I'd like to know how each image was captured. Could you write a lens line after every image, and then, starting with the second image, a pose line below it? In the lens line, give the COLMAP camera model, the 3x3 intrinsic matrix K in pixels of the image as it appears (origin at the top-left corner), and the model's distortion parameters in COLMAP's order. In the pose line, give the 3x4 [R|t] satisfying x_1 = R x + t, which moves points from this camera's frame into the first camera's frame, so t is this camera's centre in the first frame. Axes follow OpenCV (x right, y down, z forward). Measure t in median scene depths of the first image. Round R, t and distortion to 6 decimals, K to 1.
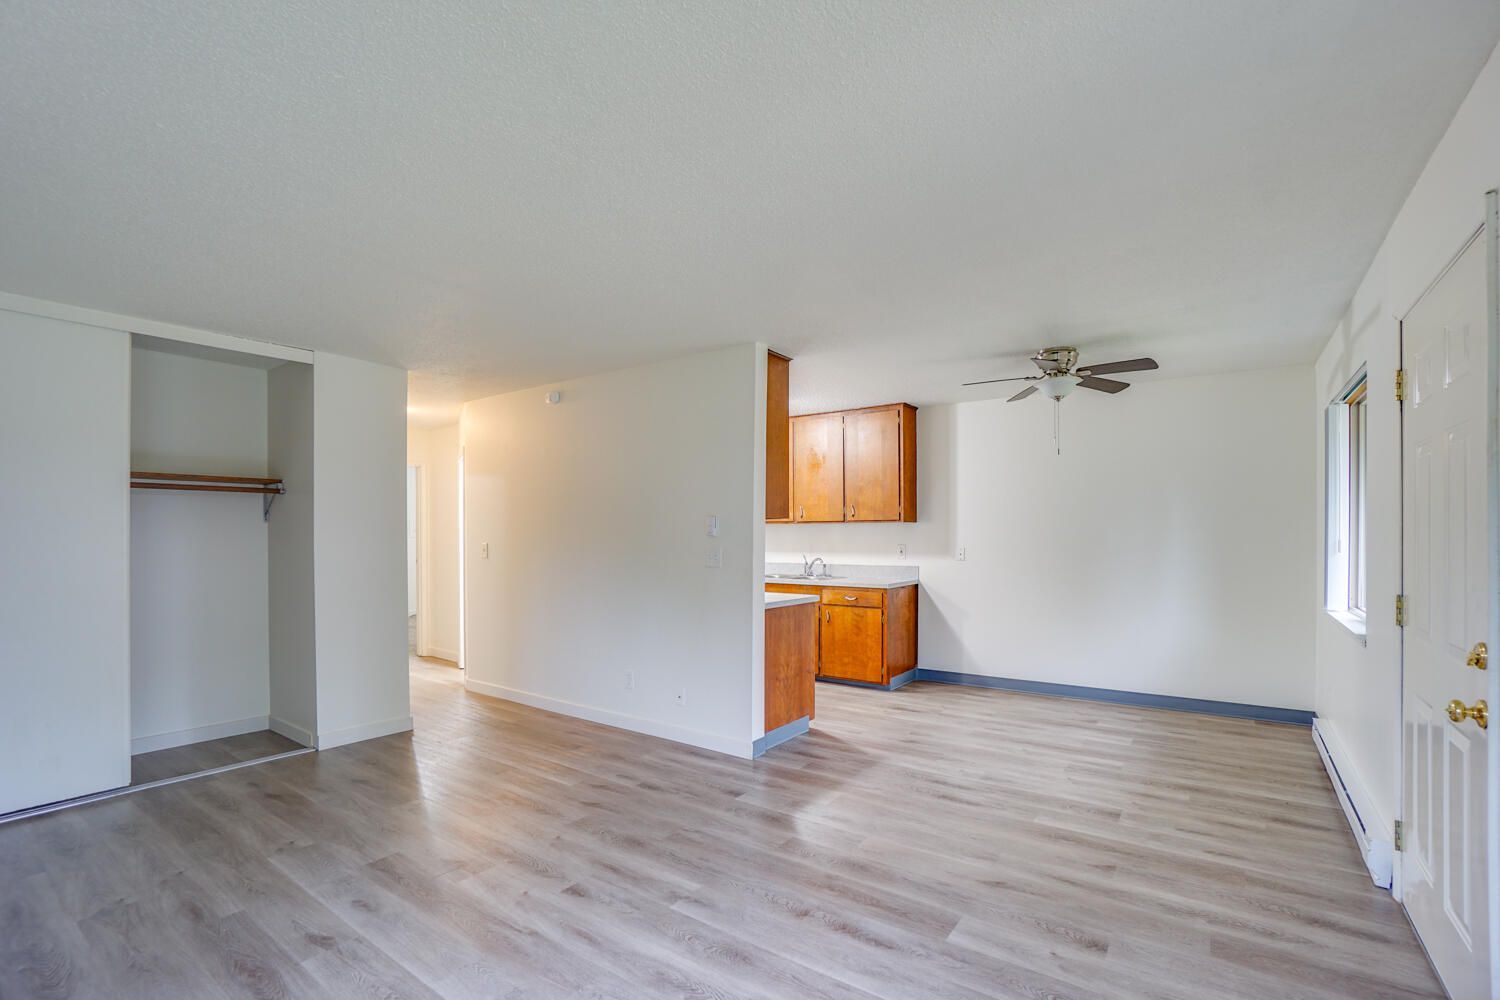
lens RADIAL K [[682.3, 0, 736.4], [0, 682.3, 540.4], [0, 0, 1]] dist [-0.048677, 0.011925]
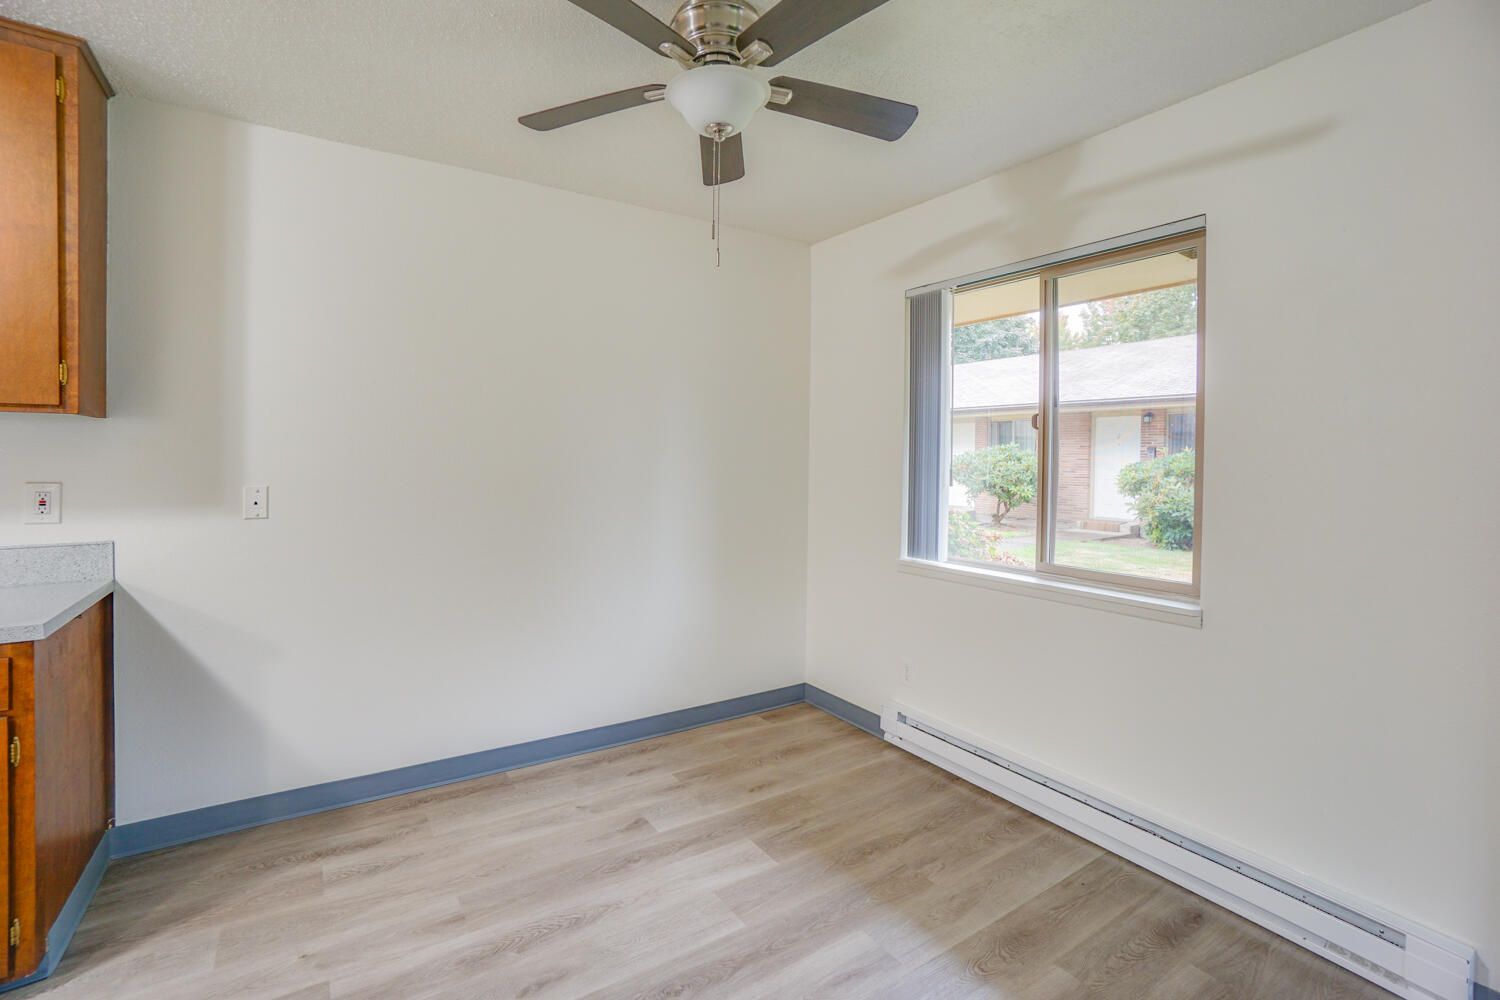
lens RADIAL K [[682.3, 0, 719.7], [0, 682.3, 468.2], [0, 0, 1]] dist [-0.048677, 0.011925]
pose [[0.362228, -0.013854, 0.931987, 0.102911], [-0.001304, 0.999881, 0.015370, -0.009710], [-0.932089, -0.006783, 0.362167, 0.964097]]
